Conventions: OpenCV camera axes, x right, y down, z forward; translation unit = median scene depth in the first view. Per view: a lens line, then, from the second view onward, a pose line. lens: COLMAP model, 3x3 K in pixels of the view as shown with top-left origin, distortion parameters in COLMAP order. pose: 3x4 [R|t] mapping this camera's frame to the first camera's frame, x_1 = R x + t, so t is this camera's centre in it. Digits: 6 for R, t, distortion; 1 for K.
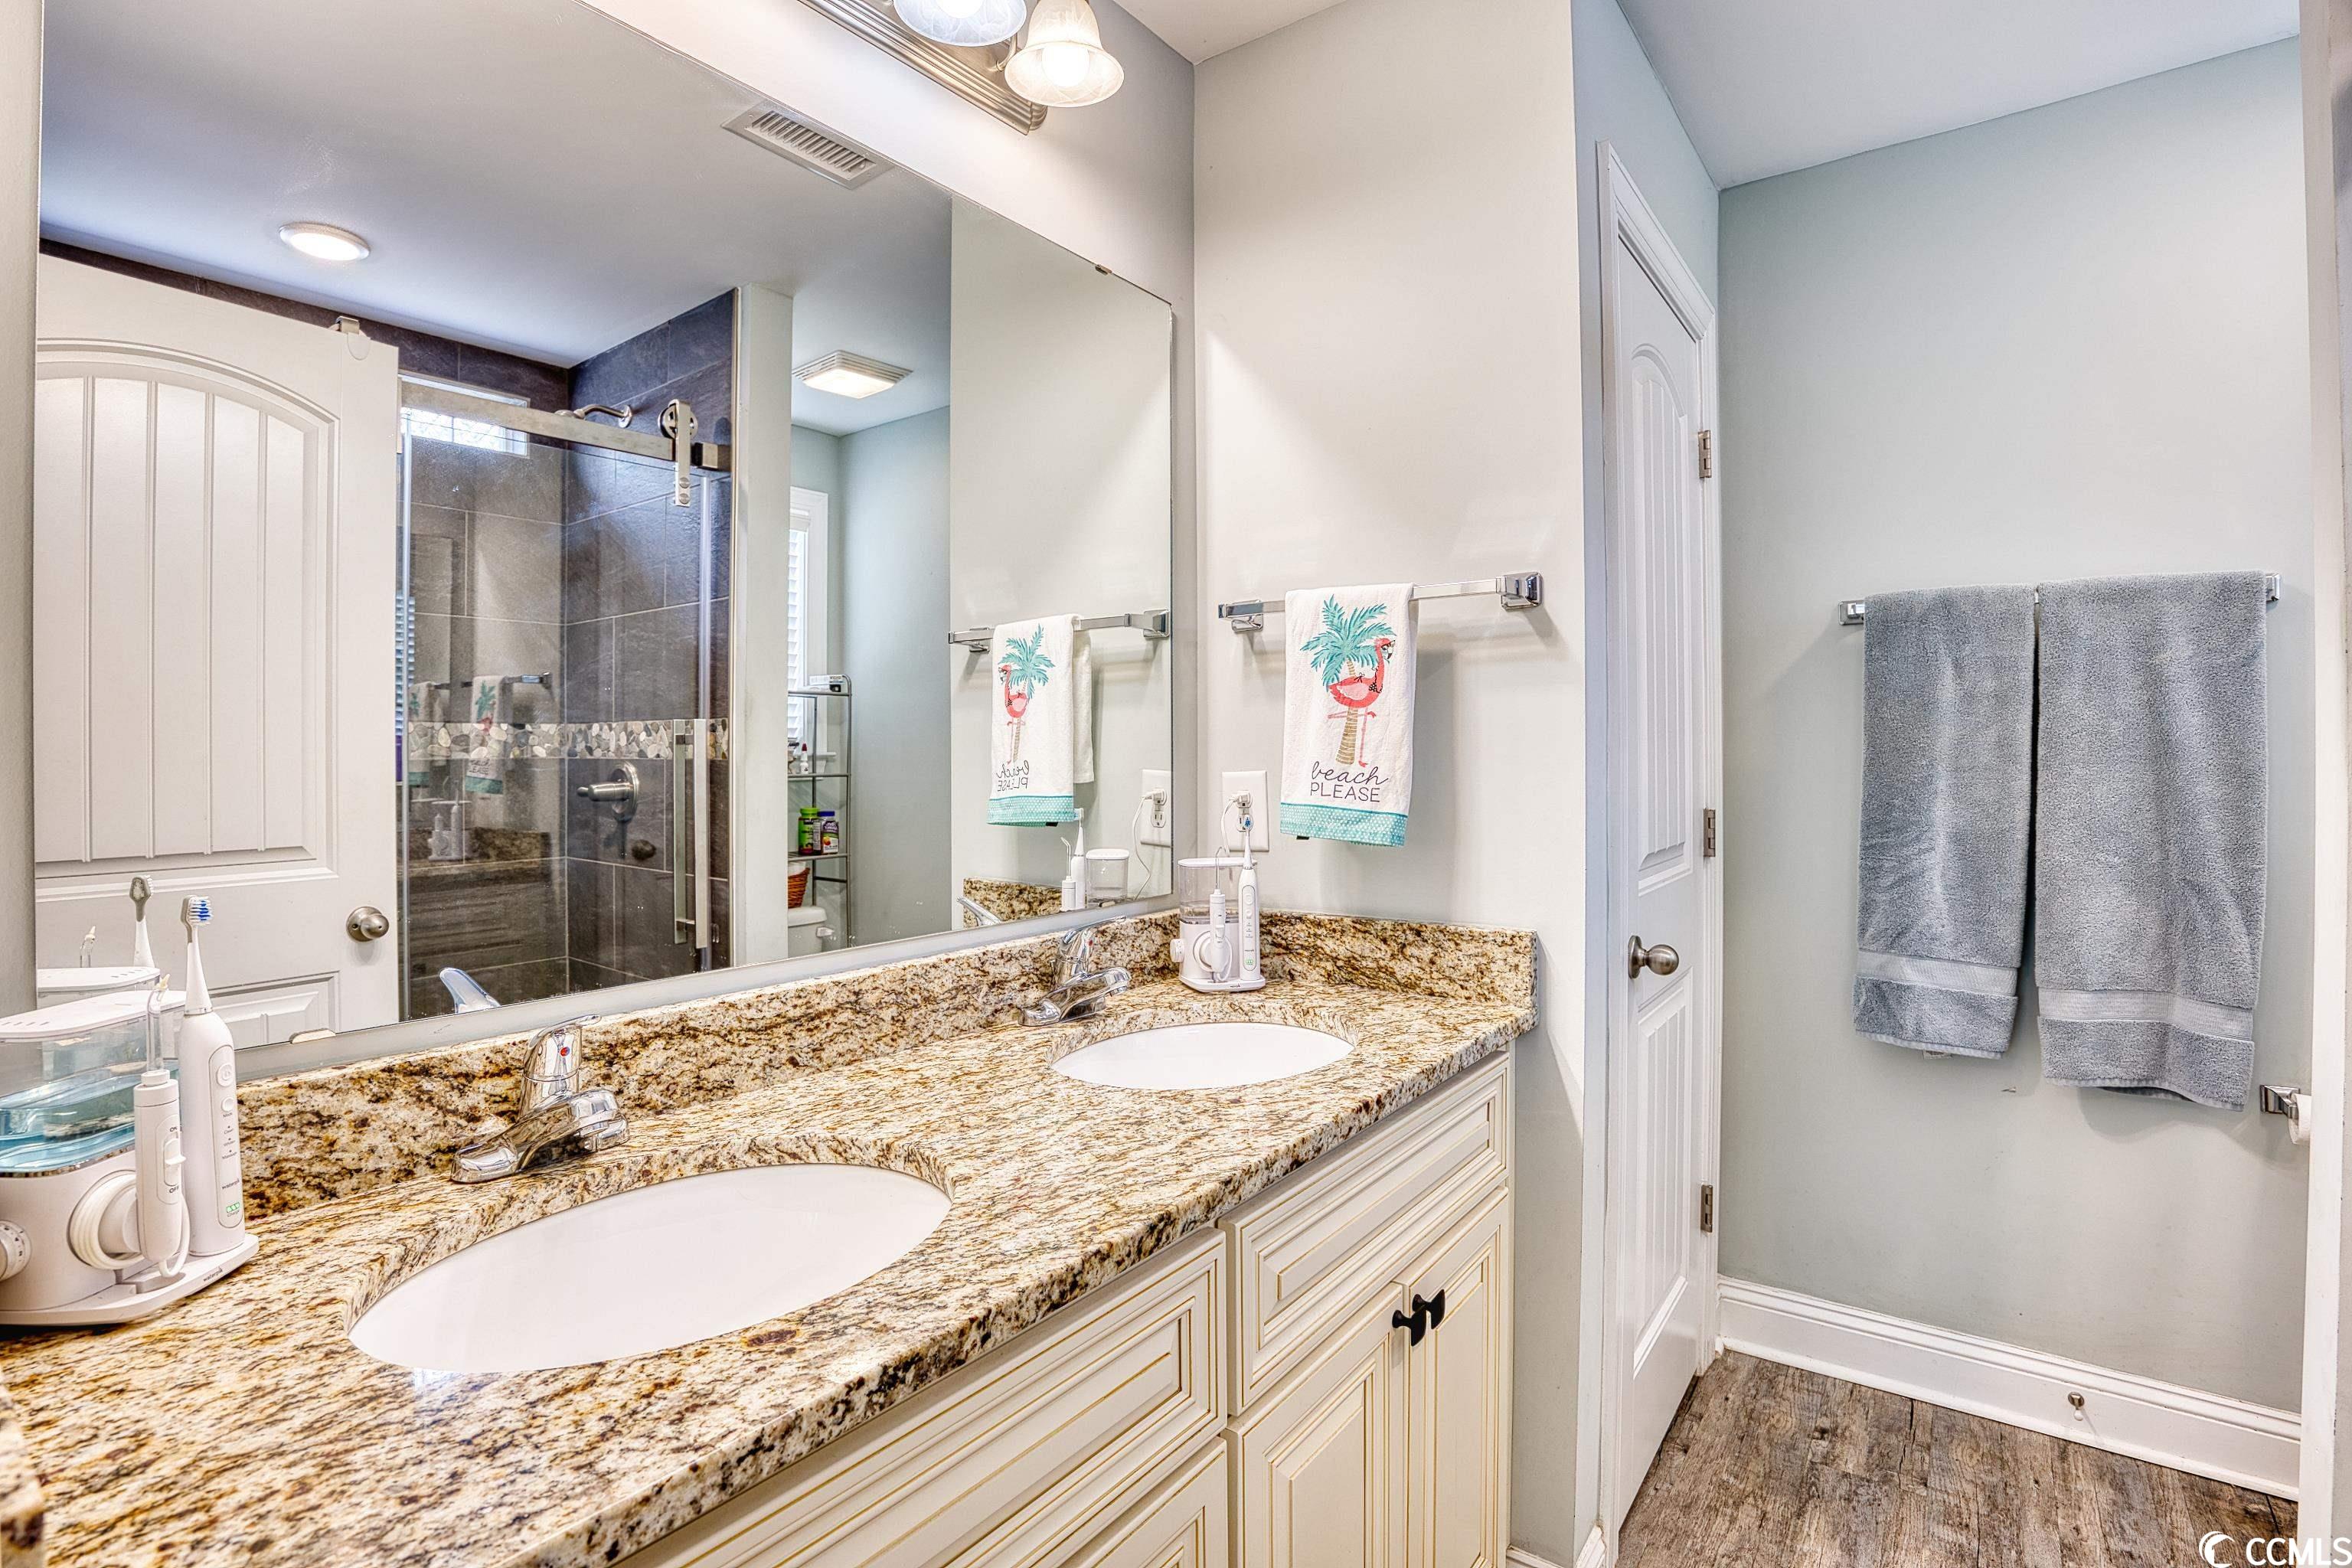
lens RADIAL K [[1089.0, 0, 1177.7], [0, 1089.0, 751.5], [0, 0, 1]] dist [-0.063800, 0.015705]
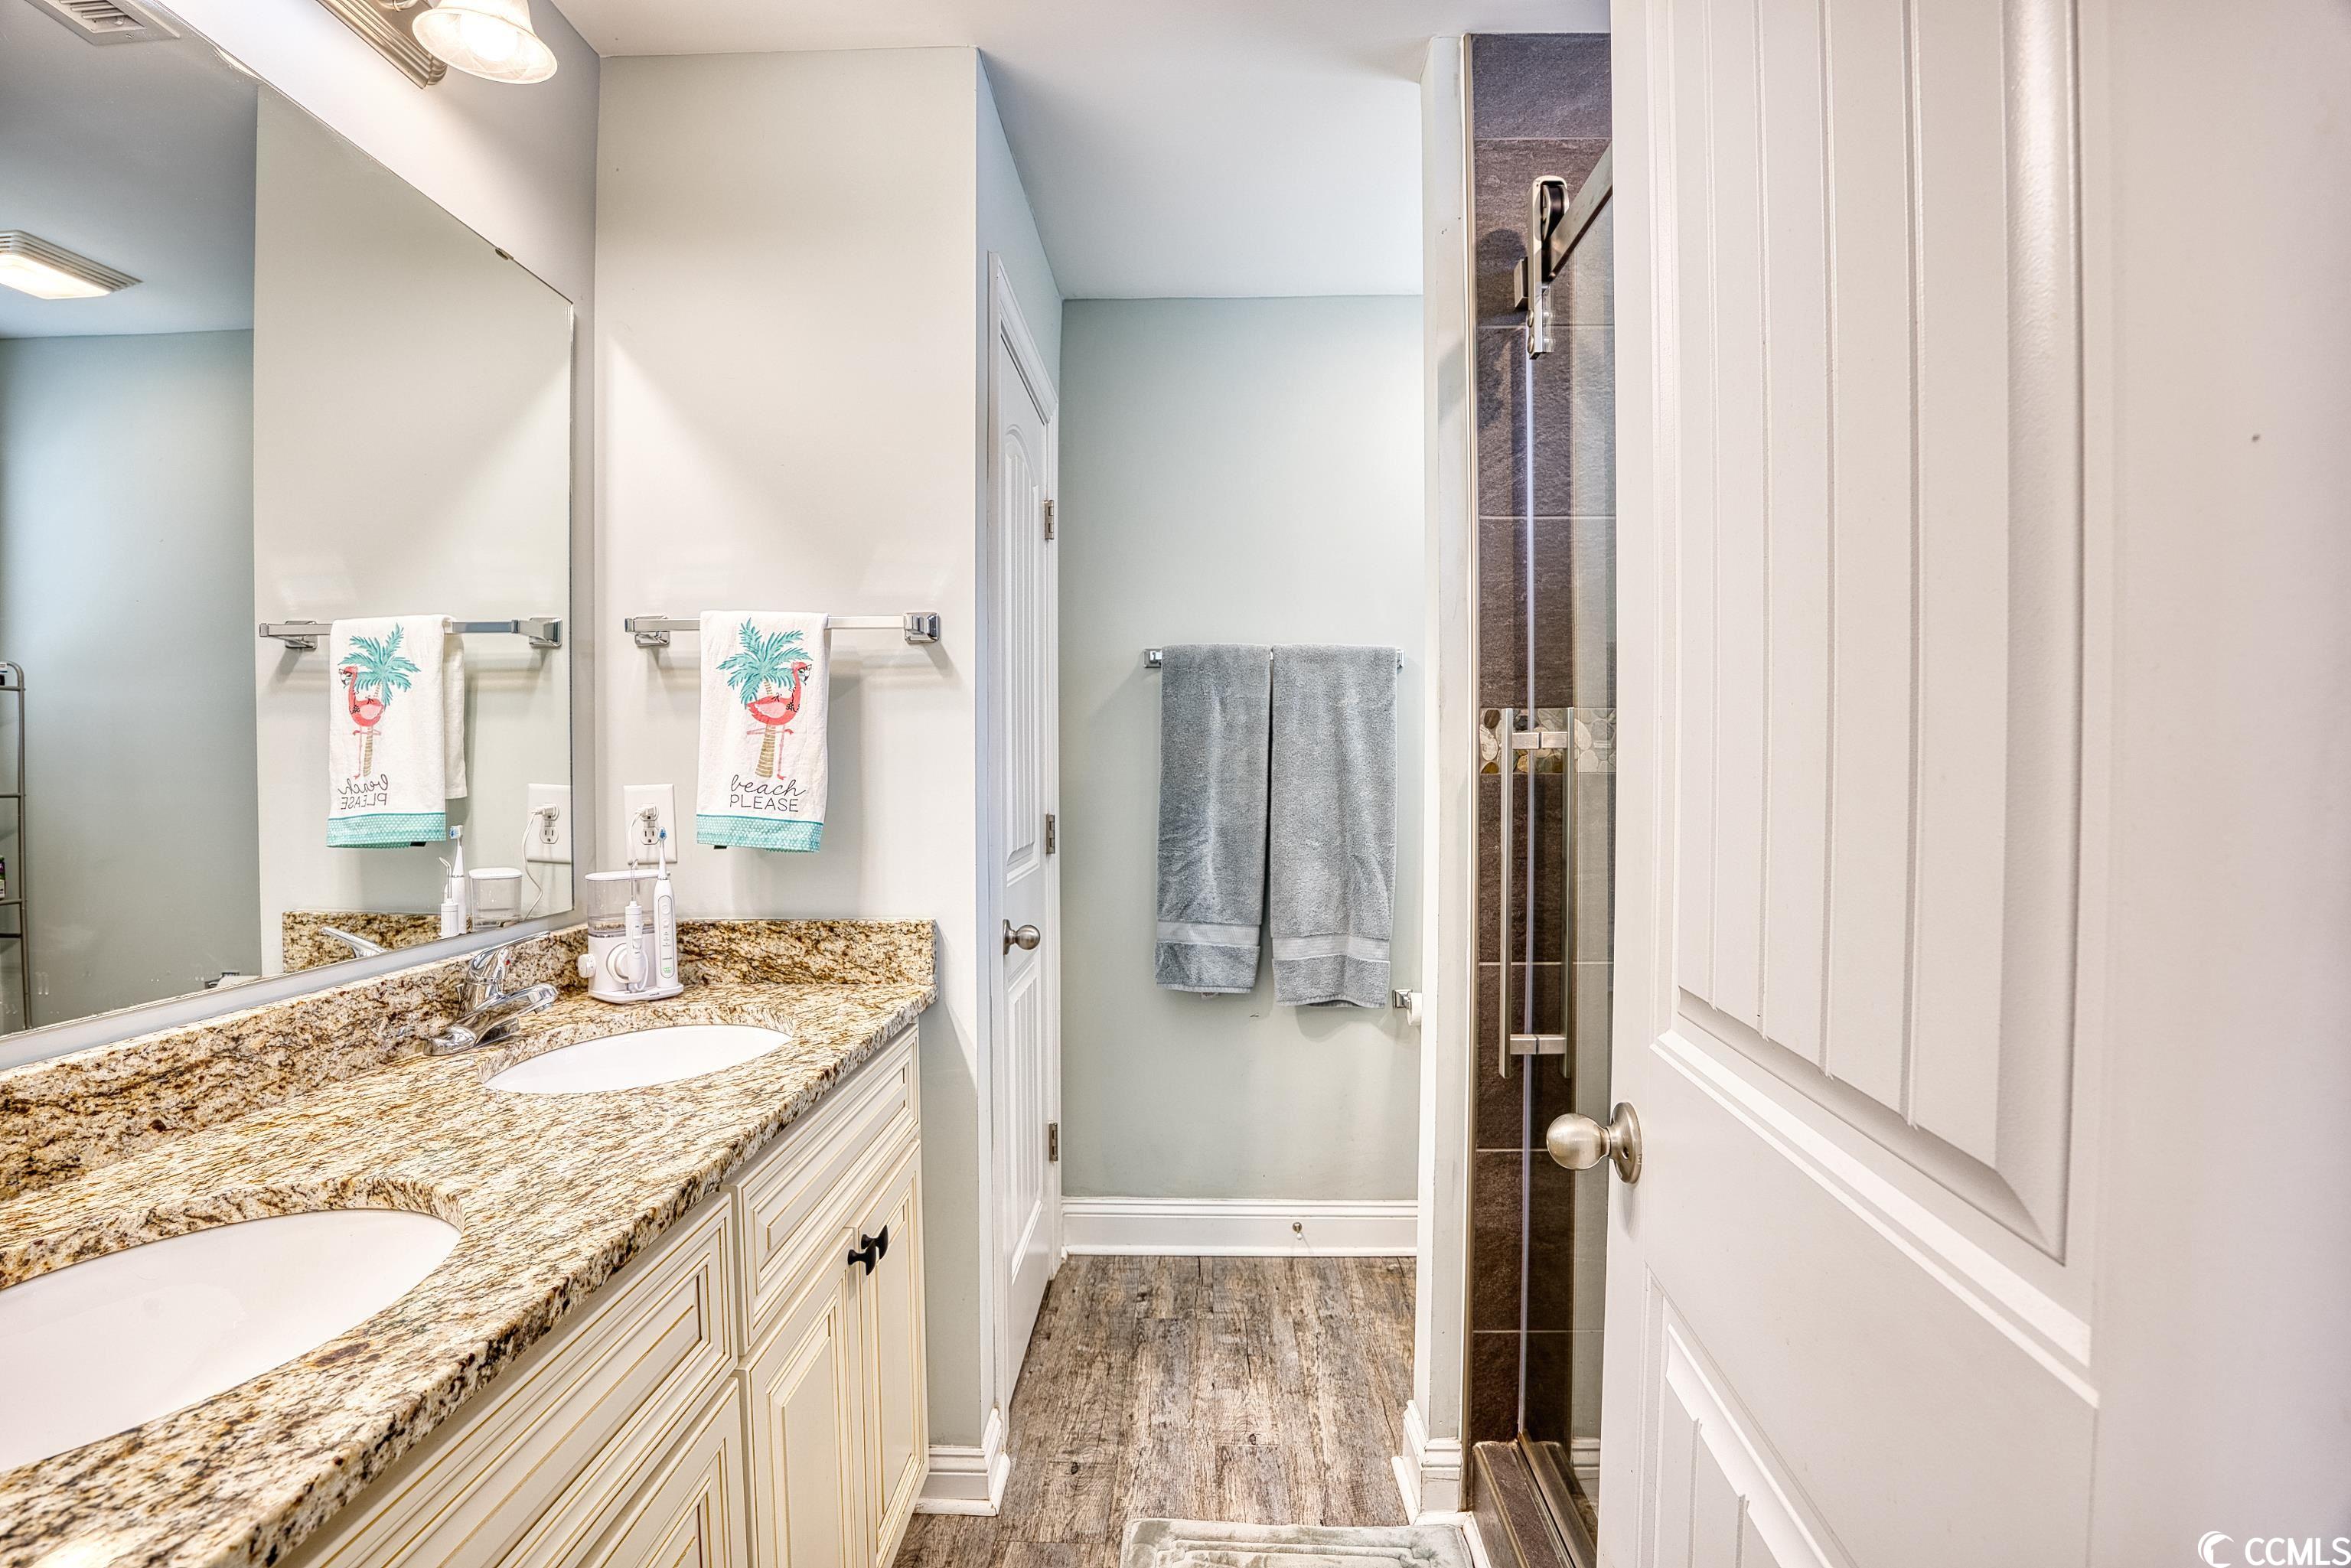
lens RADIAL K [[1088.5, 0, 1162.9], [0, 1088.5, 787.3], [0, 0, 1]] dist [-0.063800, 0.015705]
pose [[0.818176, -0.006867, 0.574927, -0.134607], [-0.003996, 0.999837, 0.017629, 0.001311], [-0.574954, -0.016721, 0.818015, -0.098310]]
